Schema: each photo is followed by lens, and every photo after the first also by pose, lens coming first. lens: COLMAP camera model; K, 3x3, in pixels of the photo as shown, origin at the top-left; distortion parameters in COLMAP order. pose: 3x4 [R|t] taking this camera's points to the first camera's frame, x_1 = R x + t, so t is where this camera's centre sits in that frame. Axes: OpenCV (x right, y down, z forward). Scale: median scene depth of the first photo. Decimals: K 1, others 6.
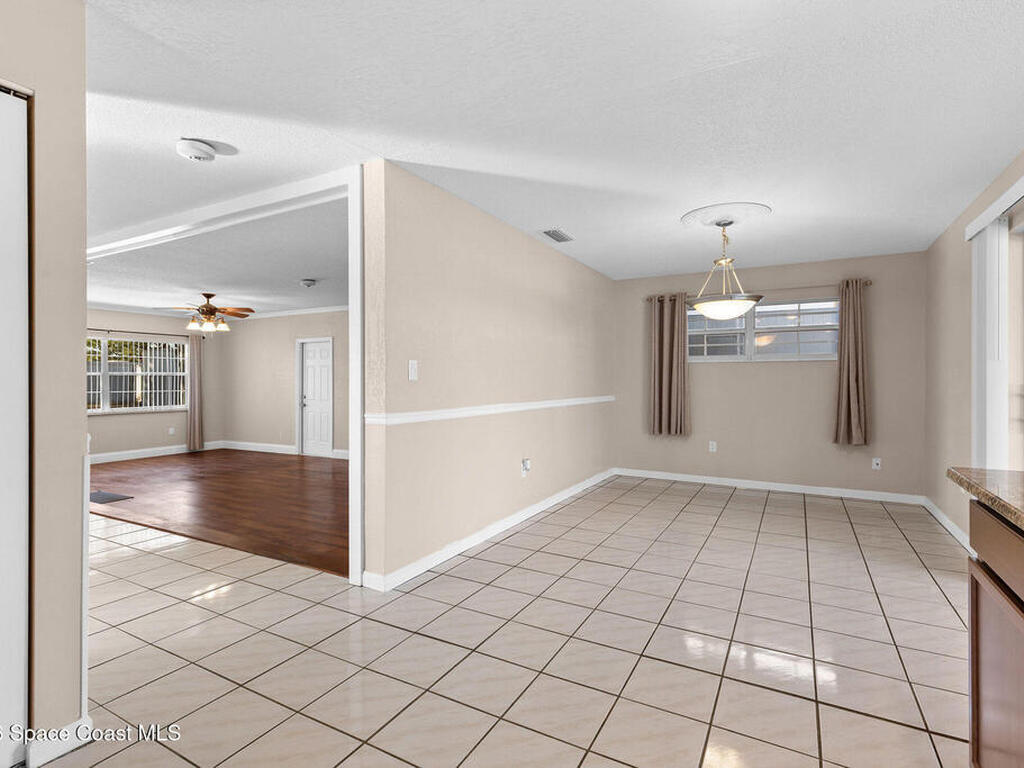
lens RADIAL K [[516.9, 0, 512.0], [0, 516.9, 384.0], [0, 0, 1]] dist [0.001854, 0.000711]
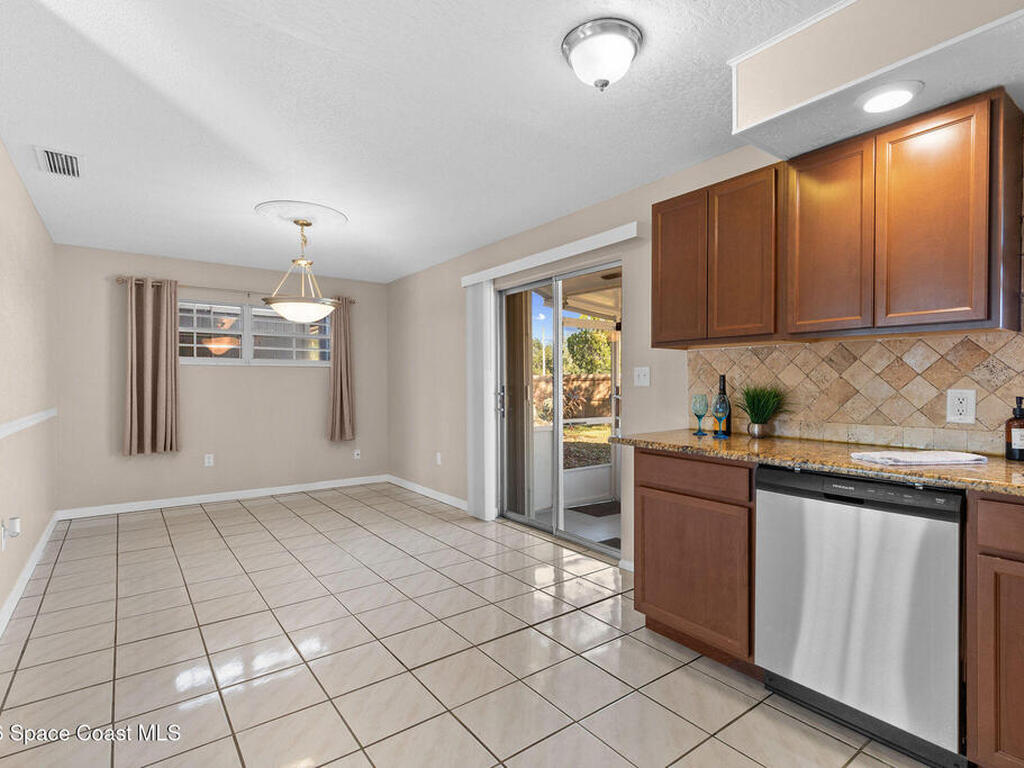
lens RADIAL K [[516.9, 0, 512.0], [0, 516.9, 384.0], [0, 0, 1]] dist [0.001854, 0.000711]
pose [[0.410095, -0.005288, 0.912027, -0.315222], [0.013742, 0.999906, -0.000381, -0.002835], [-0.911939, 0.012690, 0.410129, 0.246880]]
